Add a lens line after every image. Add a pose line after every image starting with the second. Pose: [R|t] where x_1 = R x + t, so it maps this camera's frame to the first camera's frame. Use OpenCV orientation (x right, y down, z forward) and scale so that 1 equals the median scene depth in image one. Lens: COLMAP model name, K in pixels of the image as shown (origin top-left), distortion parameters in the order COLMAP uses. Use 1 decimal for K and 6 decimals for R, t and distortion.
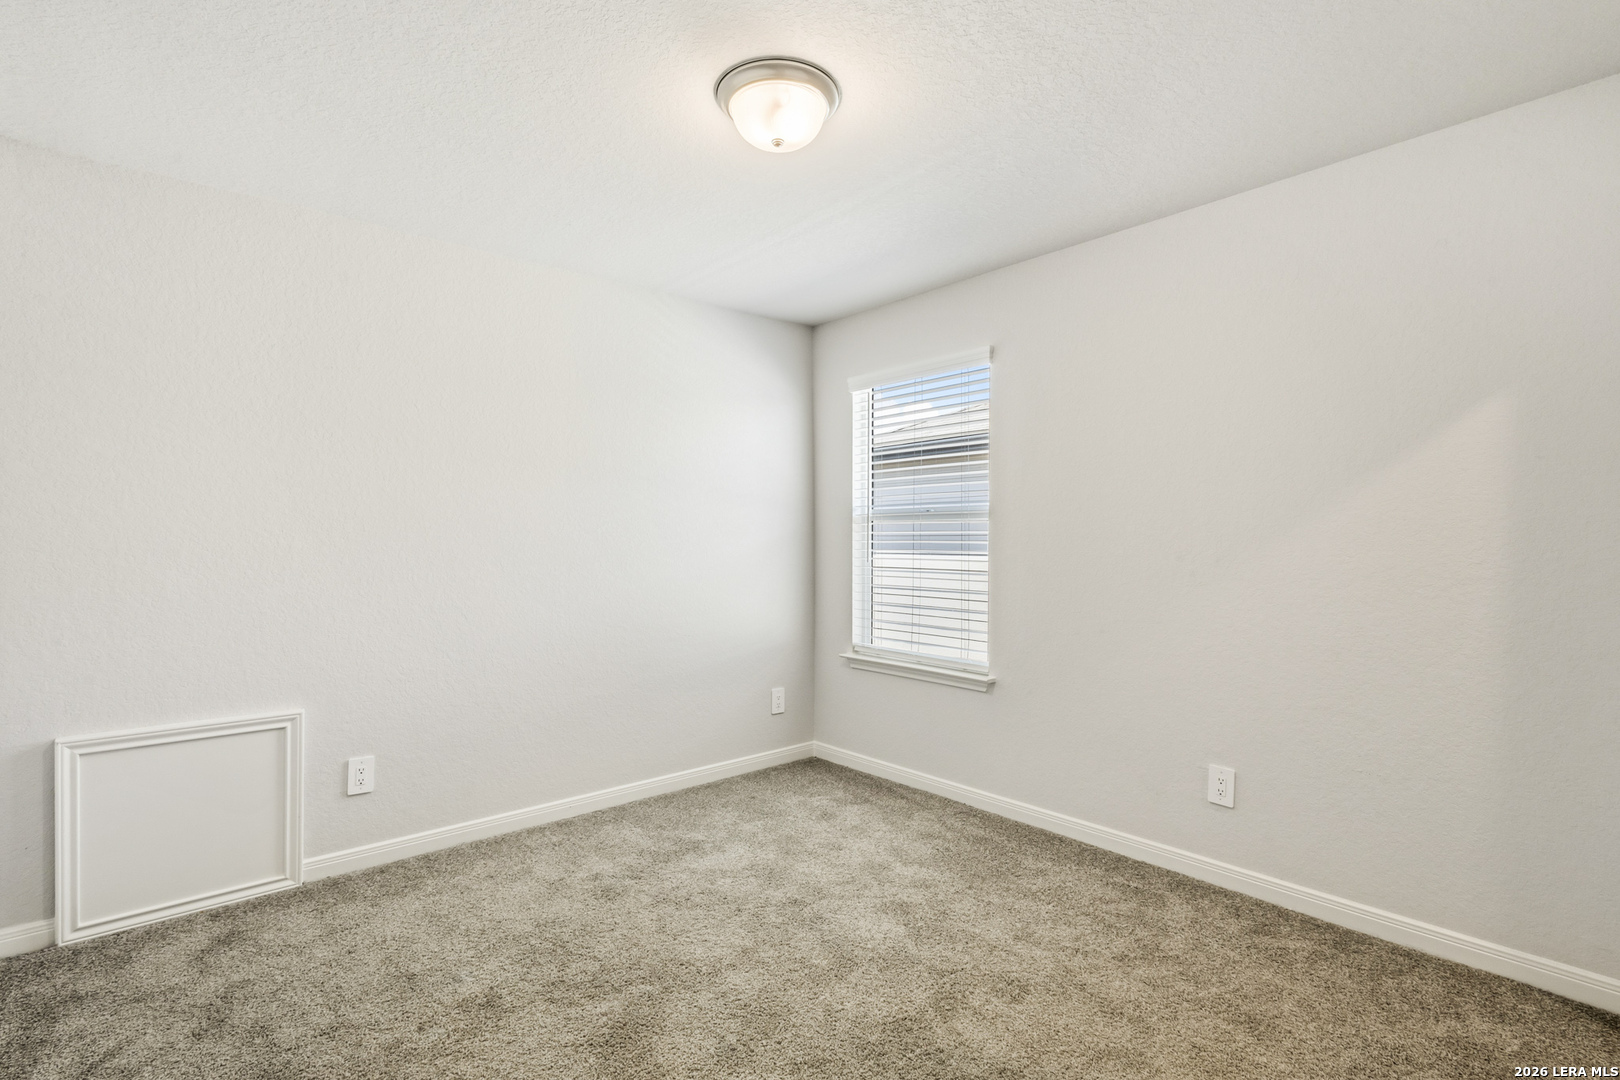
lens RADIAL K [[758.6, 0, 816.4], [0, 758.6, 538.6], [0, 0, 1]] dist [0.003348, 0.000448]
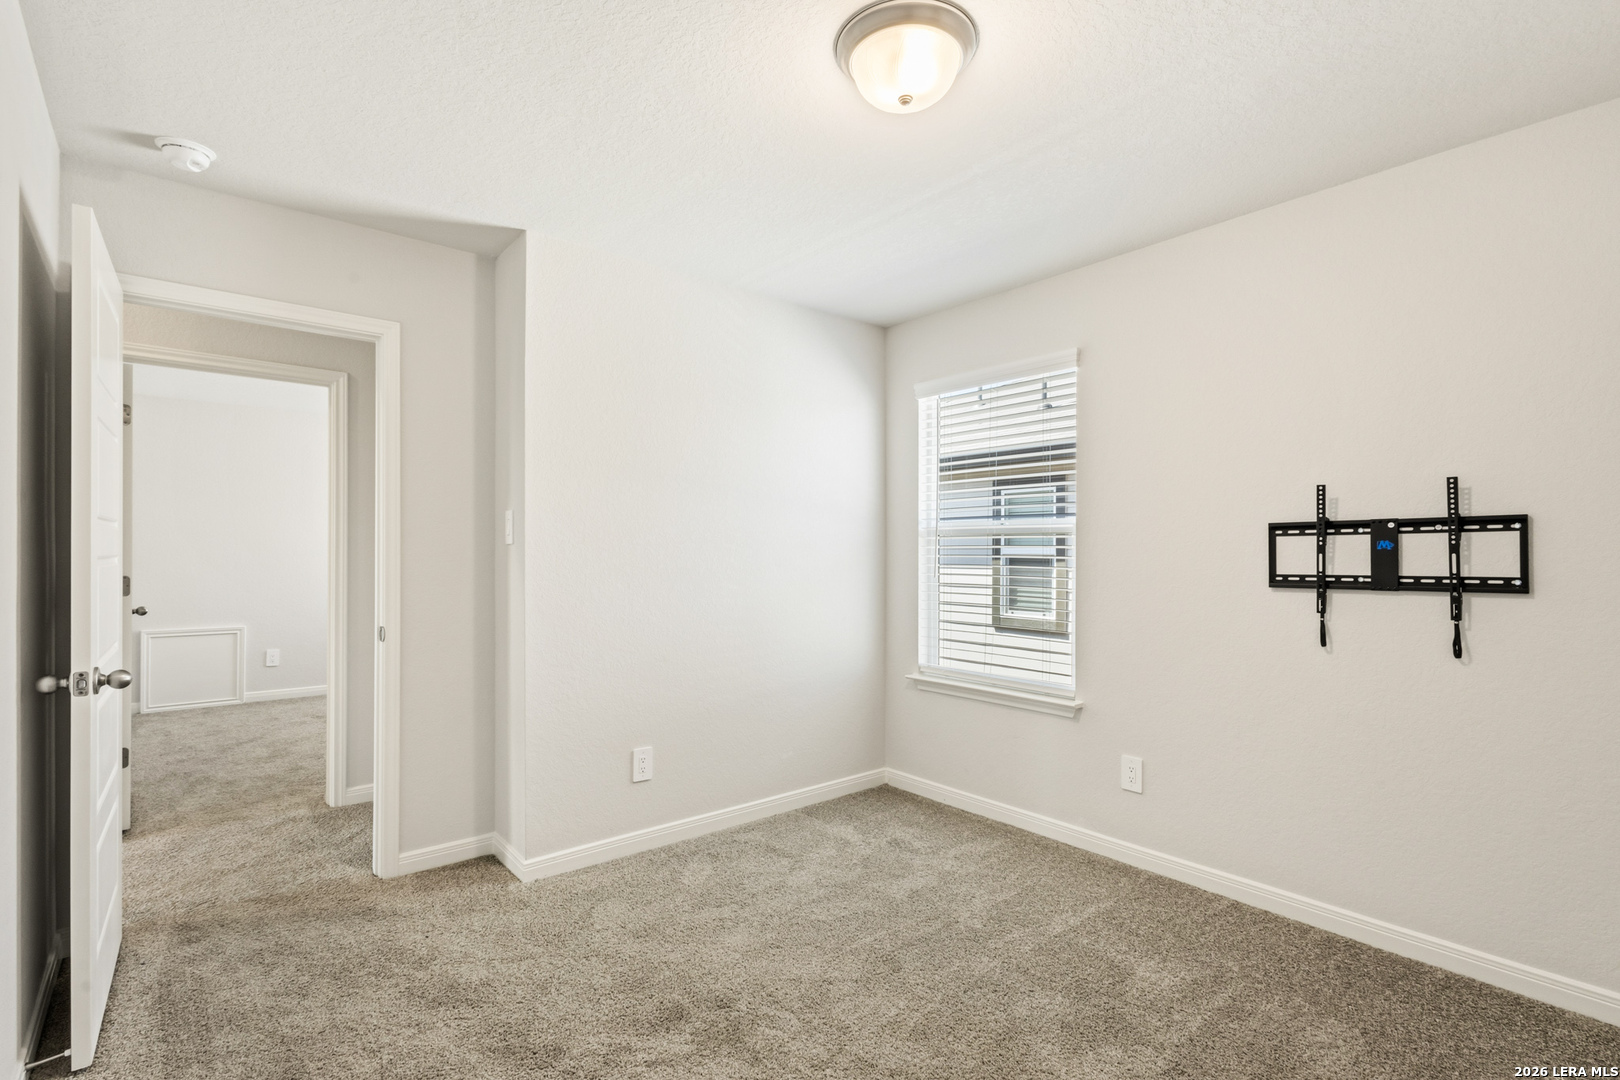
lens RADIAL K [[755.3, 0, 827.4], [0, 755.3, 559.6], [0, 0, 1]] dist [0.000651, 0.000597]
pose [[0.999795, 0.007642, -0.018756, -0.057597], [-0.007468, 0.999929, 0.009337, -0.000323], [0.018826, -0.009195, 0.999780, 0.060652]]
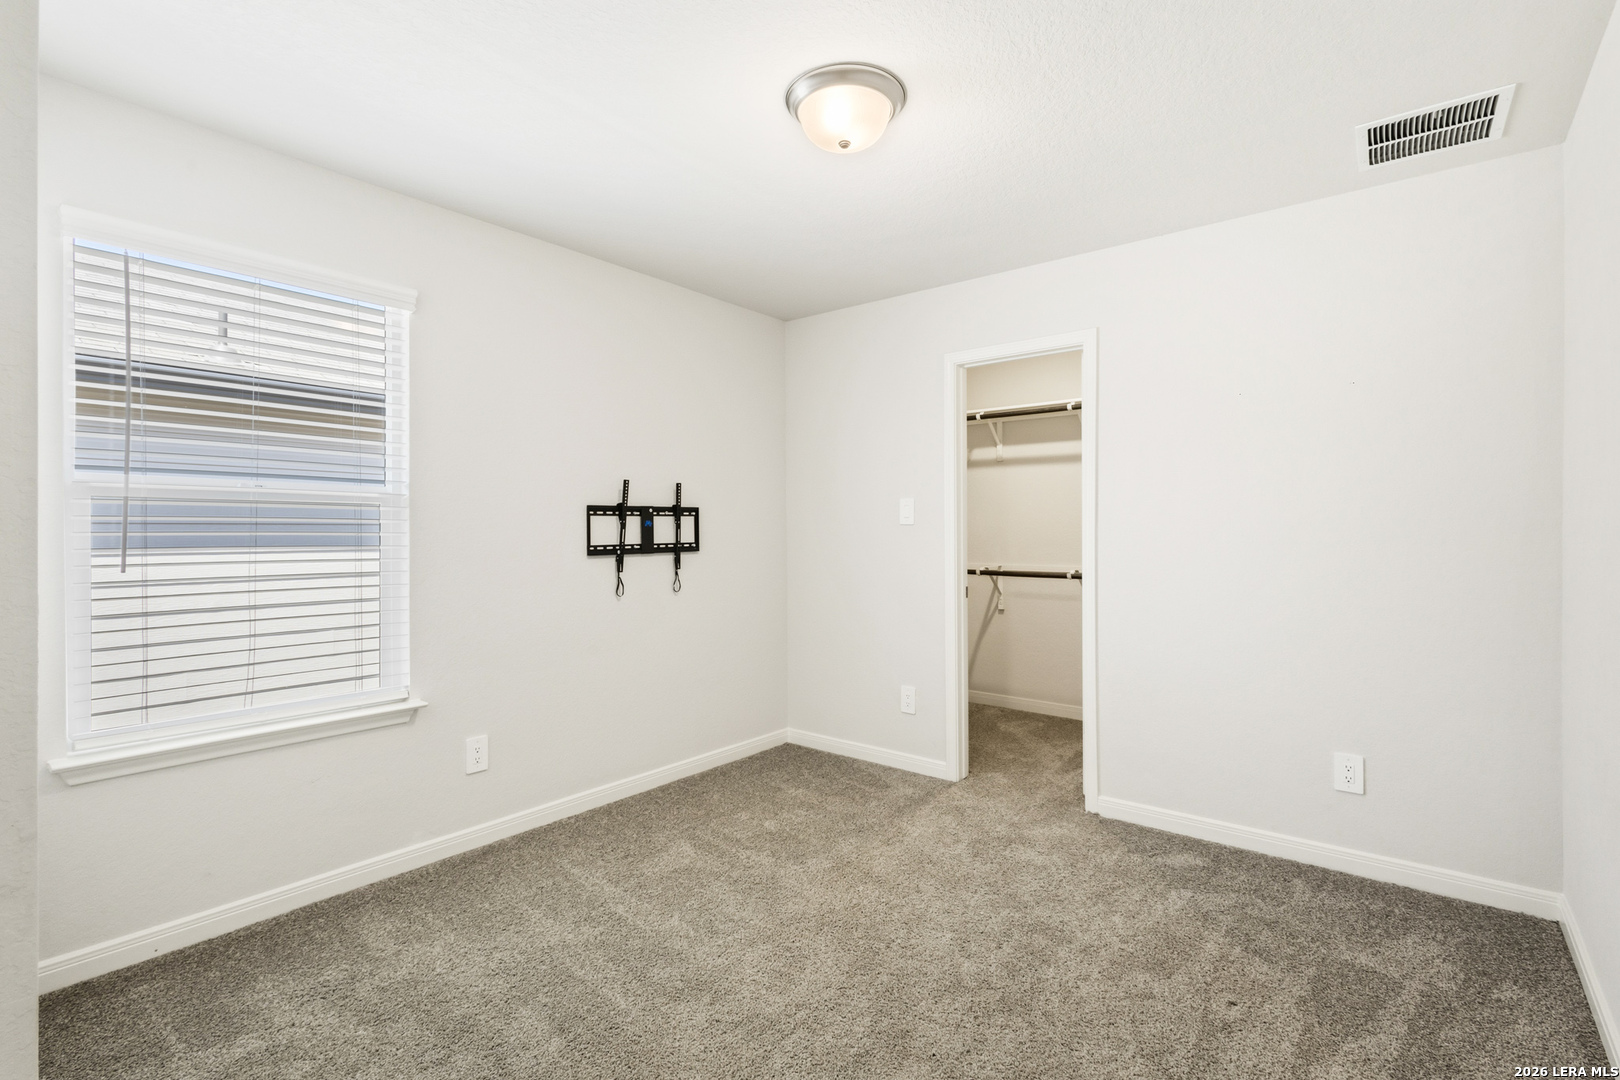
lens RADIAL K [[758.6, 0, 816.4], [0, 758.6, 538.6], [0, 0, 1]] dist [0.003348, 0.000448]
pose [[-0.177399, -0.008324, 0.984104, -0.582861], [-0.003284, 0.999964, 0.007866, 0.000831], [-0.984134, -0.001836, -0.177420, 0.657143]]
